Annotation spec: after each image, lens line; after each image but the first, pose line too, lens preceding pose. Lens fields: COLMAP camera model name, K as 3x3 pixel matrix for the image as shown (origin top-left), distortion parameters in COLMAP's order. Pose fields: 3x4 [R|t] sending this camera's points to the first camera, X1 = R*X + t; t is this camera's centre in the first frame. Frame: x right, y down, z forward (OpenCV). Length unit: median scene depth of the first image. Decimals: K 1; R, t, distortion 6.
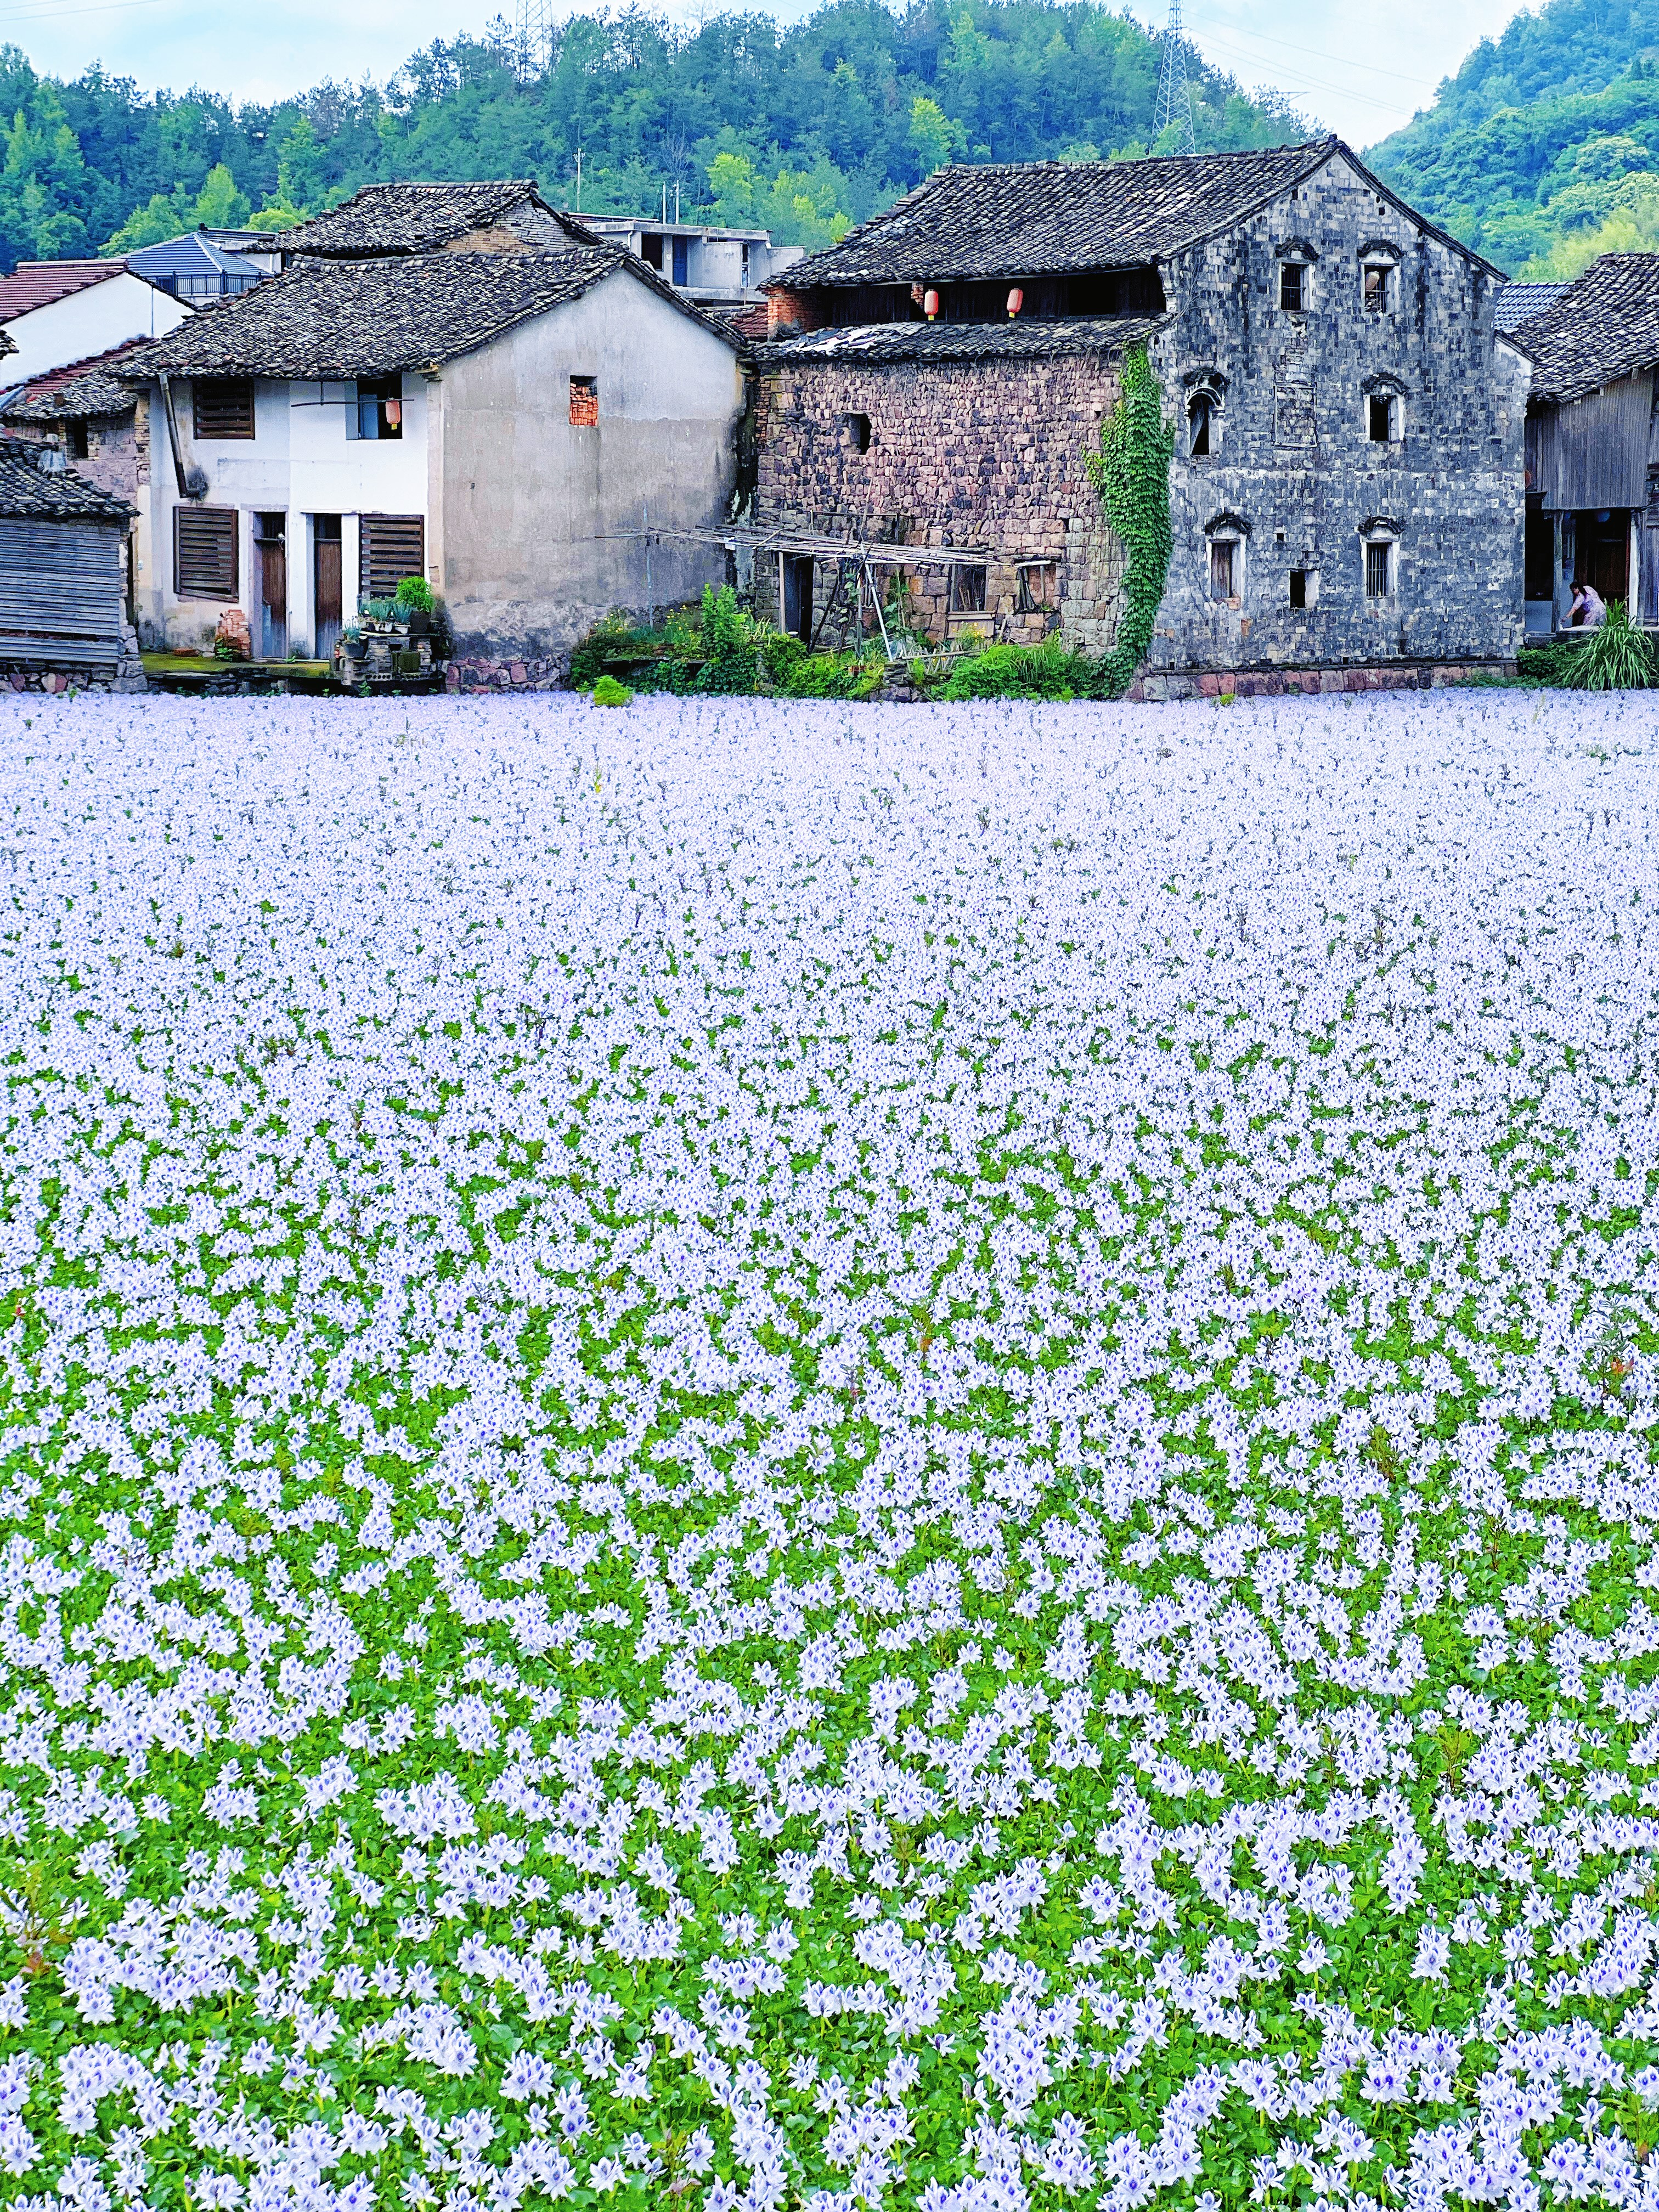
lens RADIAL K [[5016.5, 0, 829.5], [0, 5016.5, 1106.0], [0, 0, 1]] dist [-0.144866, 5.397982]
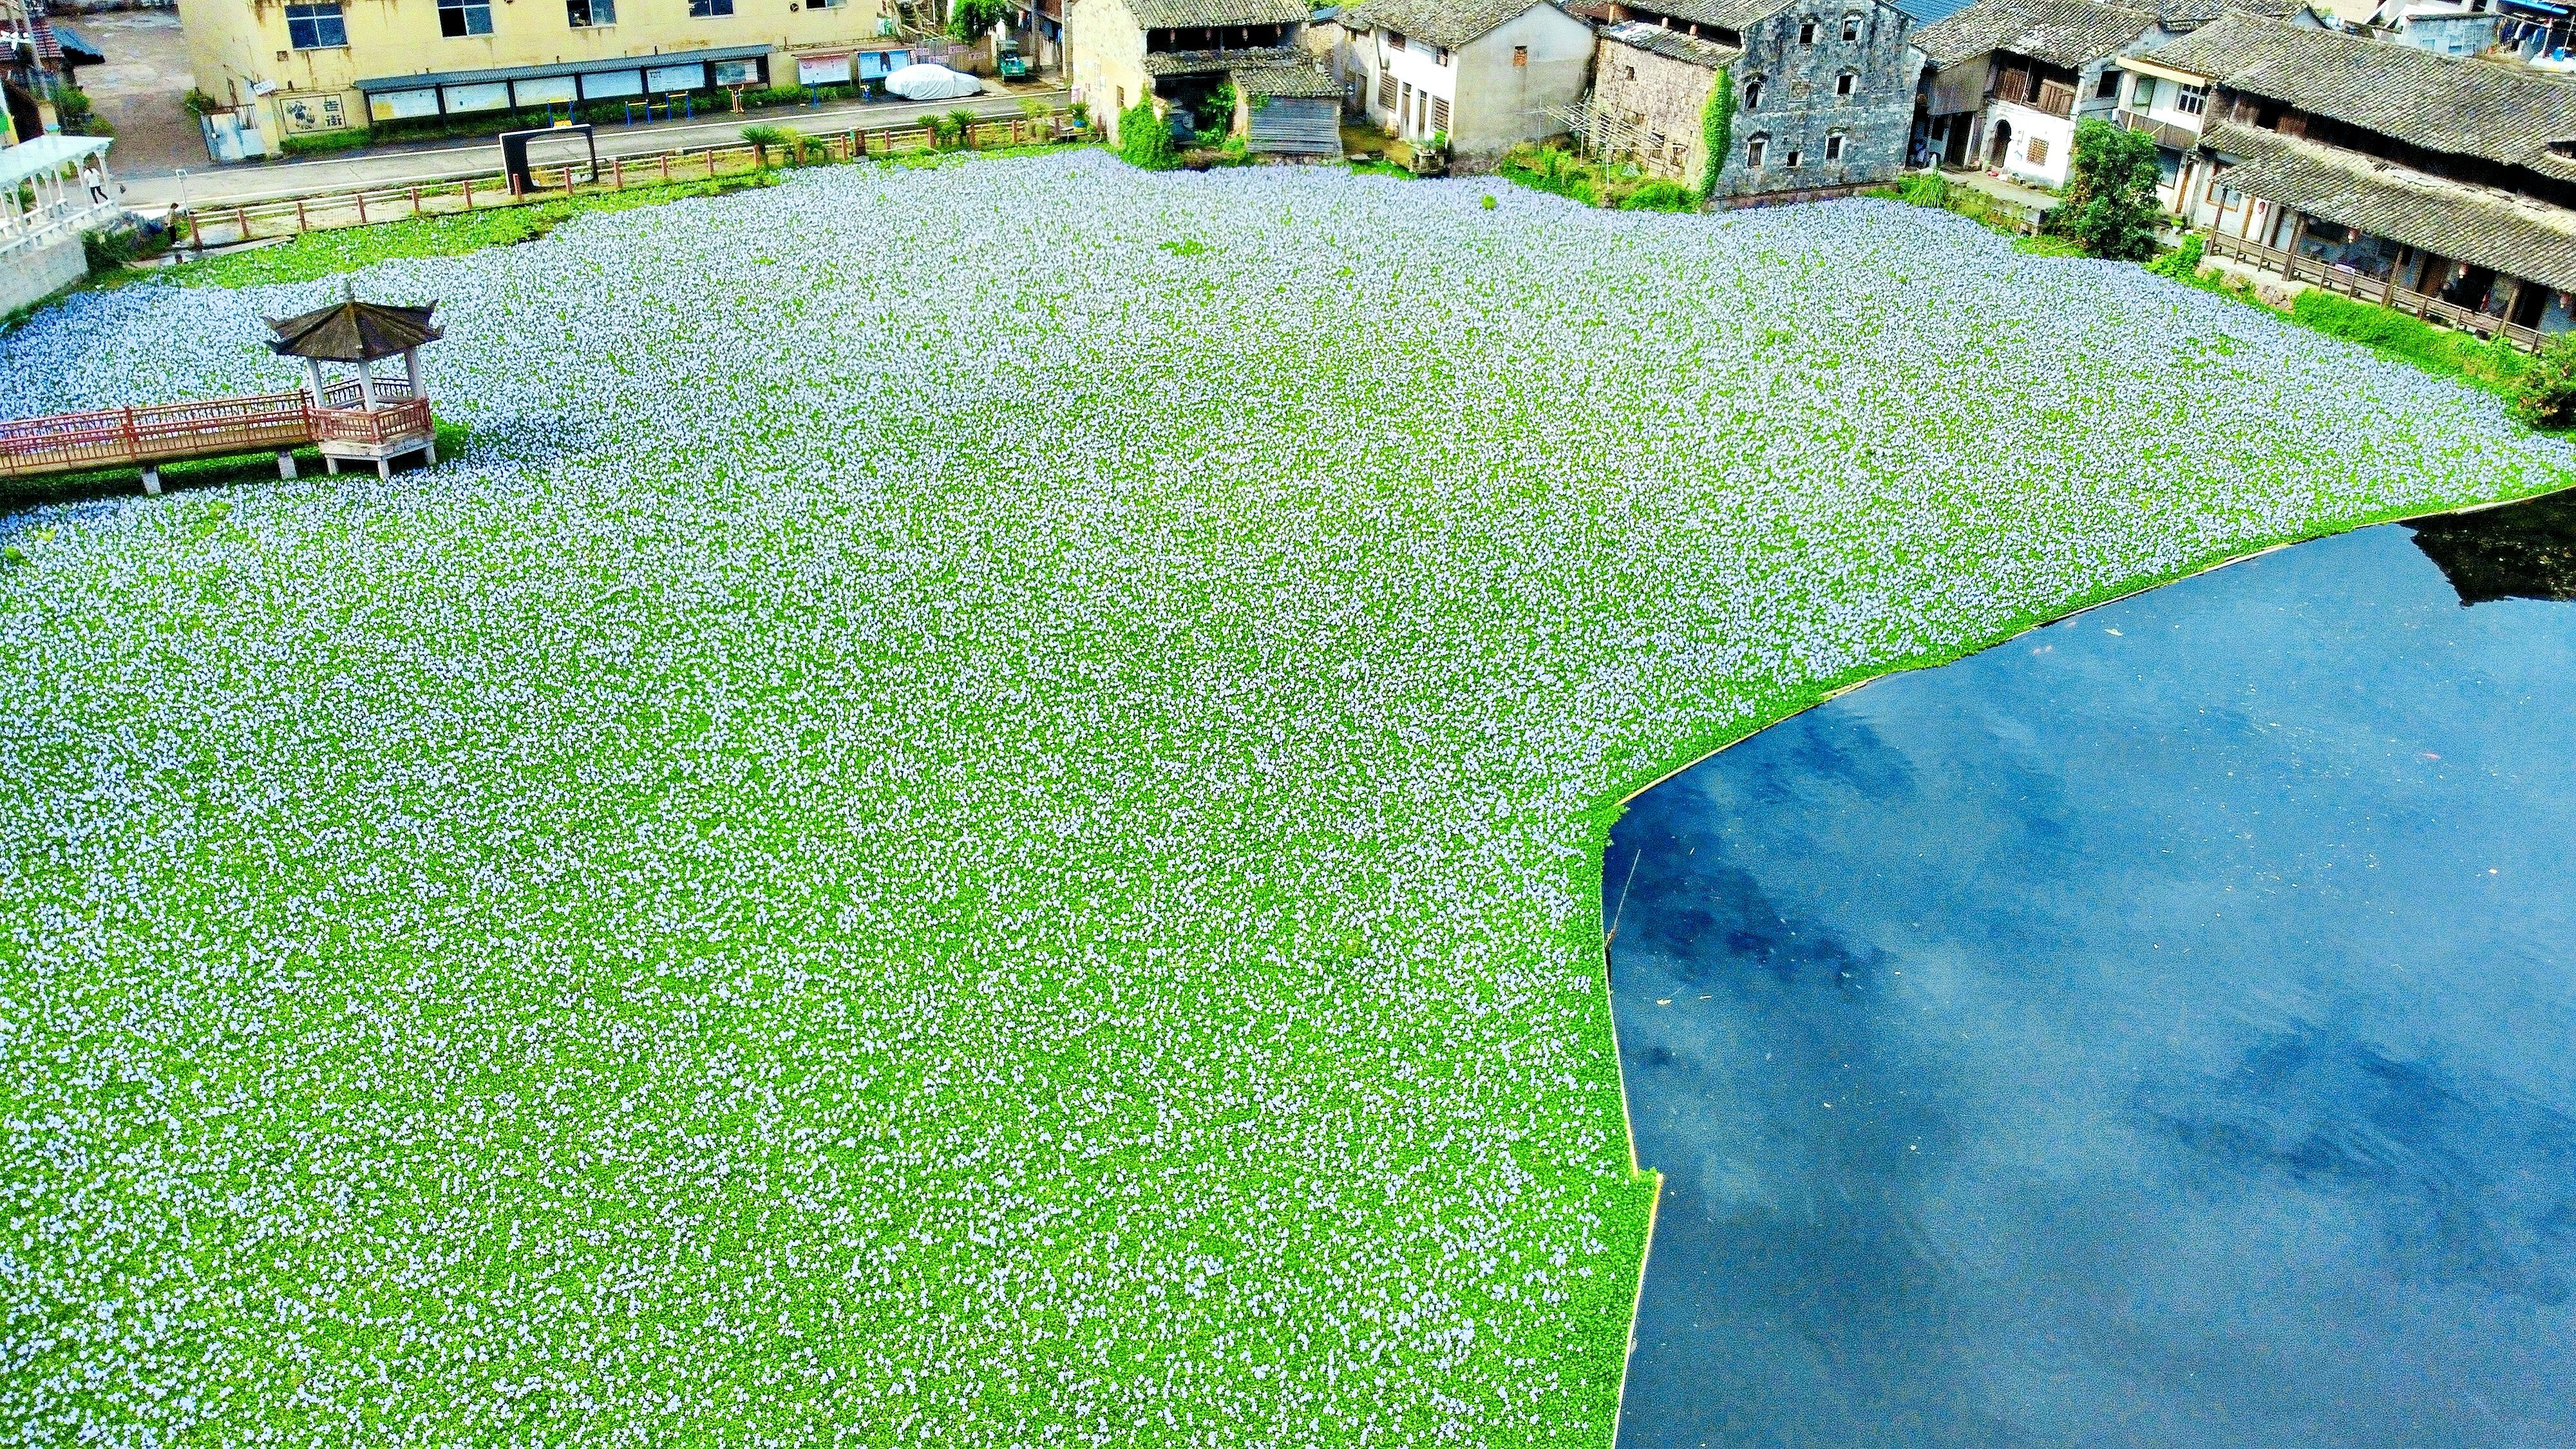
lens RADIAL K [[1966.0, 0, 1288.0], [0, 1966.0, 724.5], [0, 0, 1]] dist [0.004274, -0.000675]
pose [[0.939063, 0.184398, -0.290102, 0.190680], [-0.062919, 0.921889, 0.382311, -0.199276], [0.337939, -0.340761, 0.877314, -0.036612]]
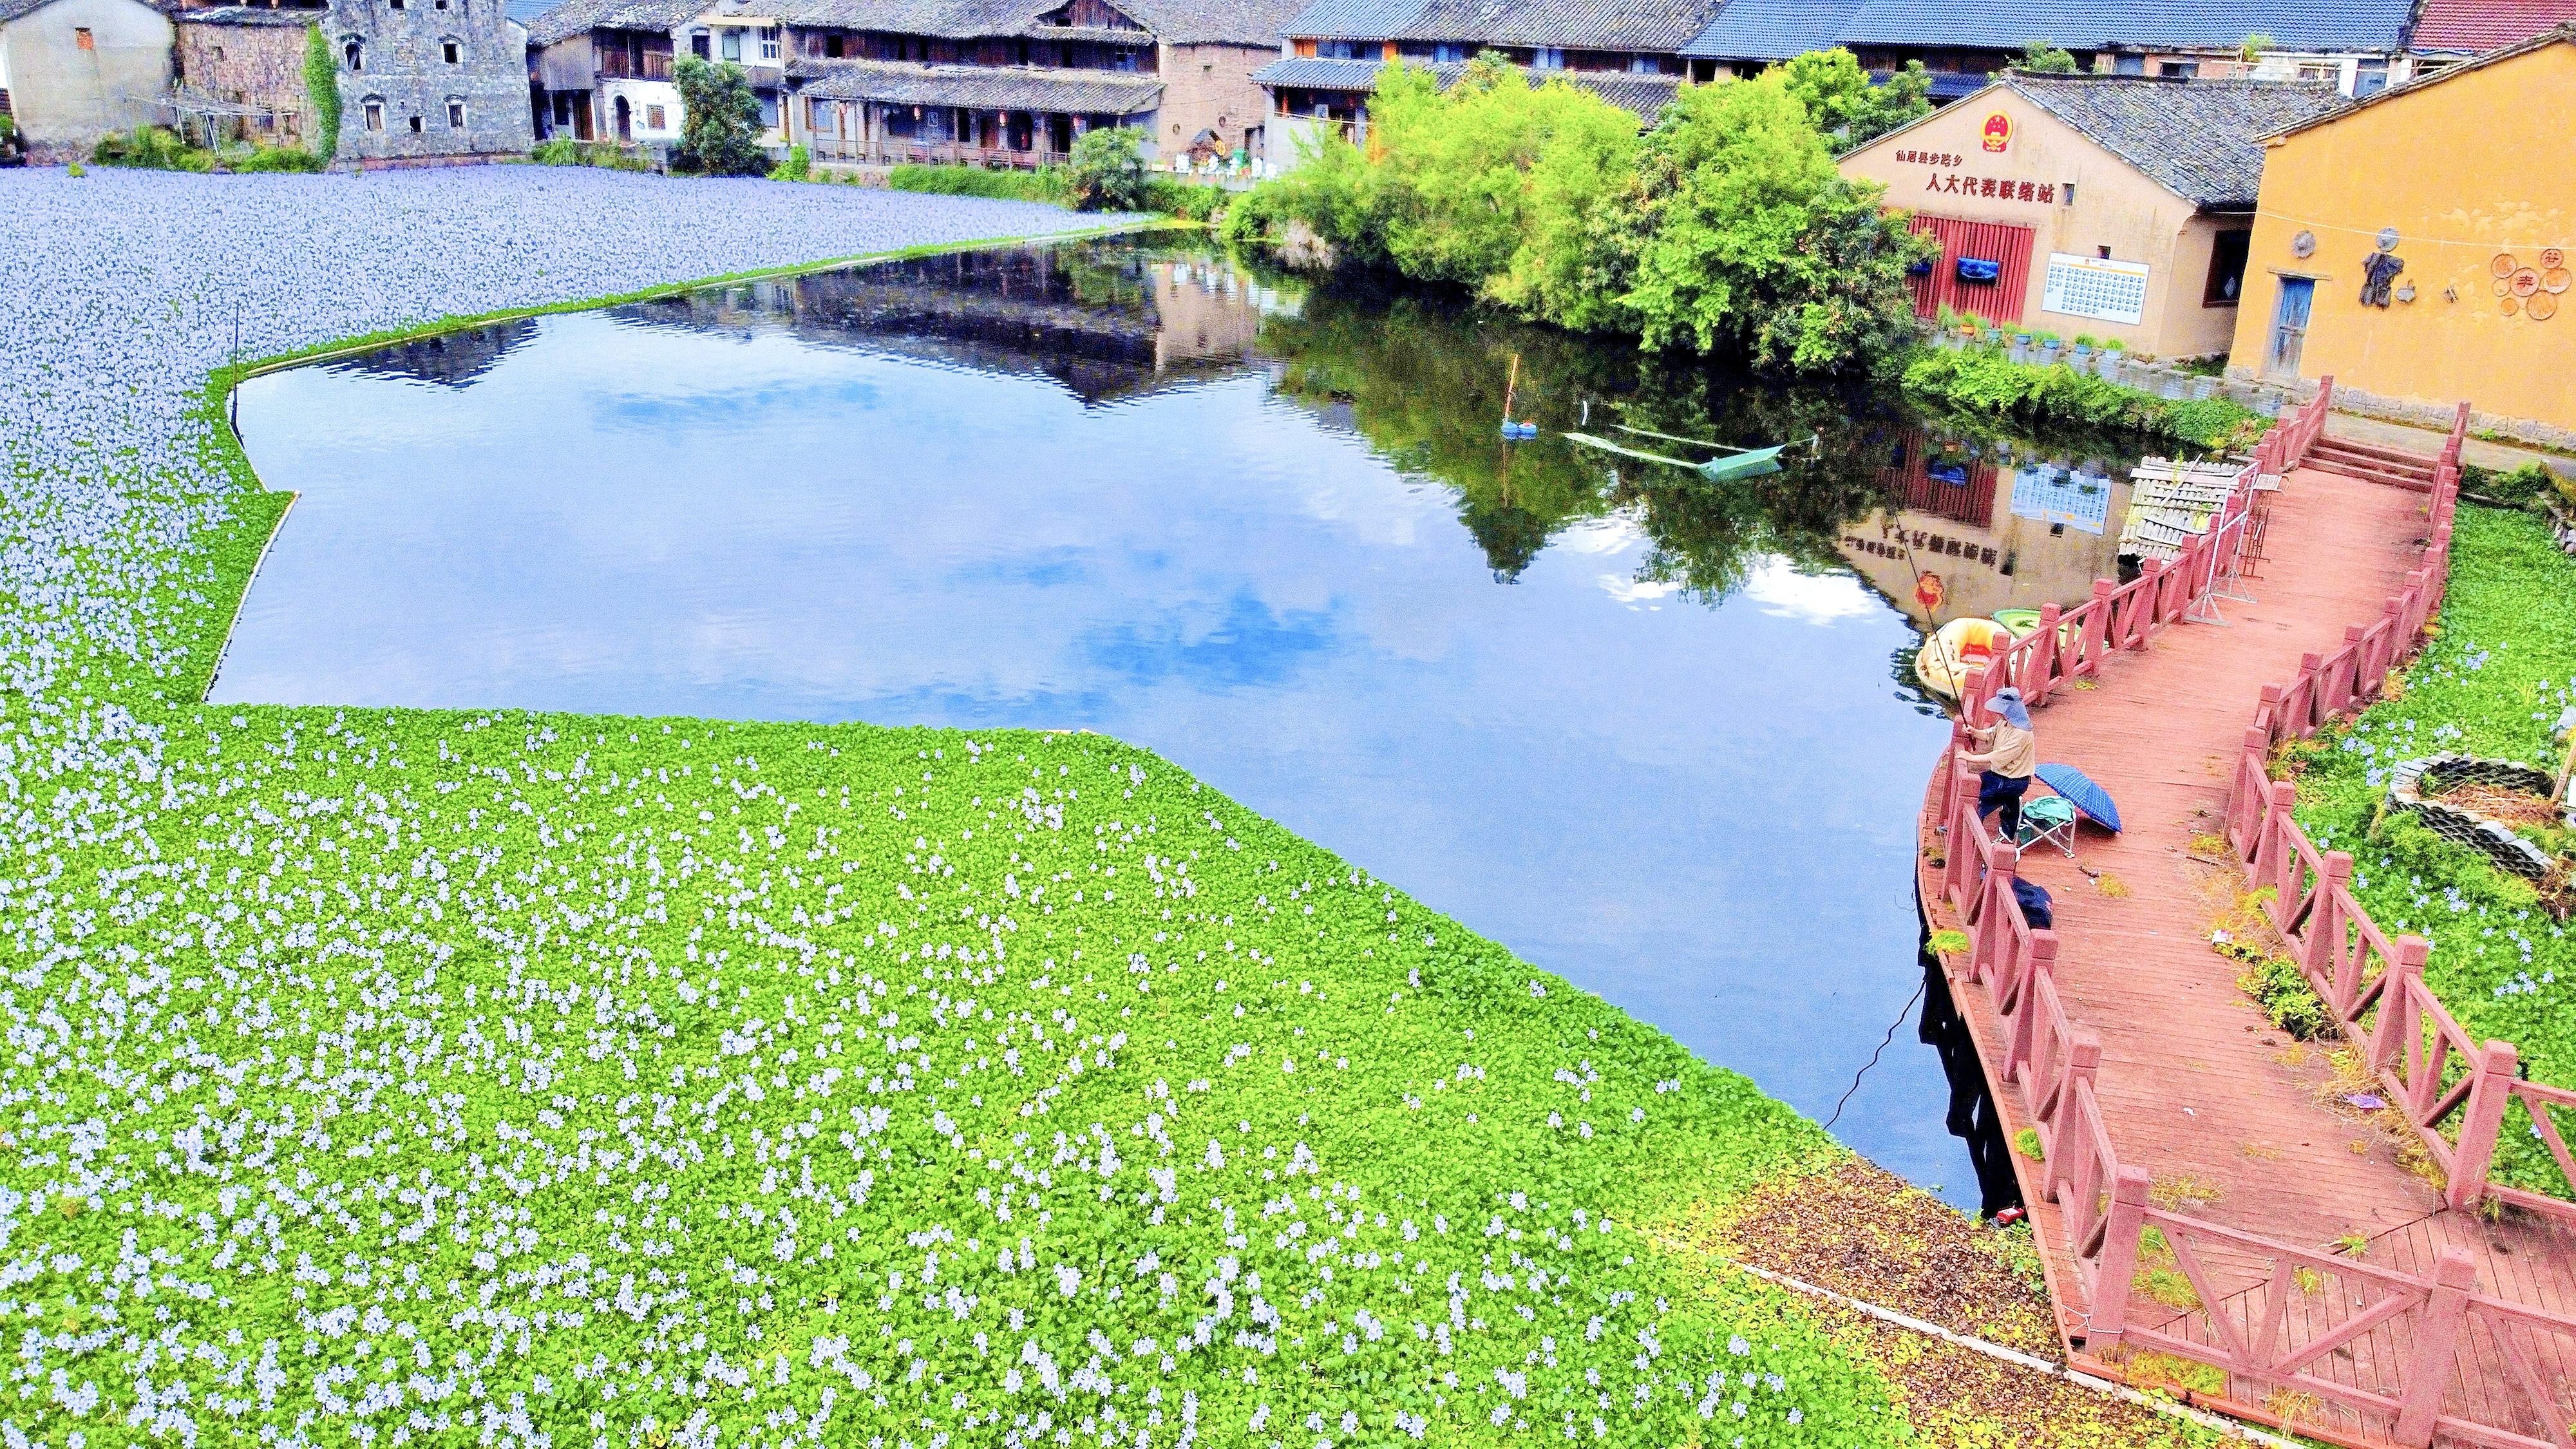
lens RADIAL K [[1966.0, 0, 1288.0], [0, 1966.0, 724.5], [0, 0, 1]] dist [0.004274, -0.000675]
pose [[0.965310, -0.063404, 0.253290, 0.243247], [0.005576, 0.974854, 0.222776, -0.027120], [-0.261046, -0.213635, 0.941390, -0.105543]]
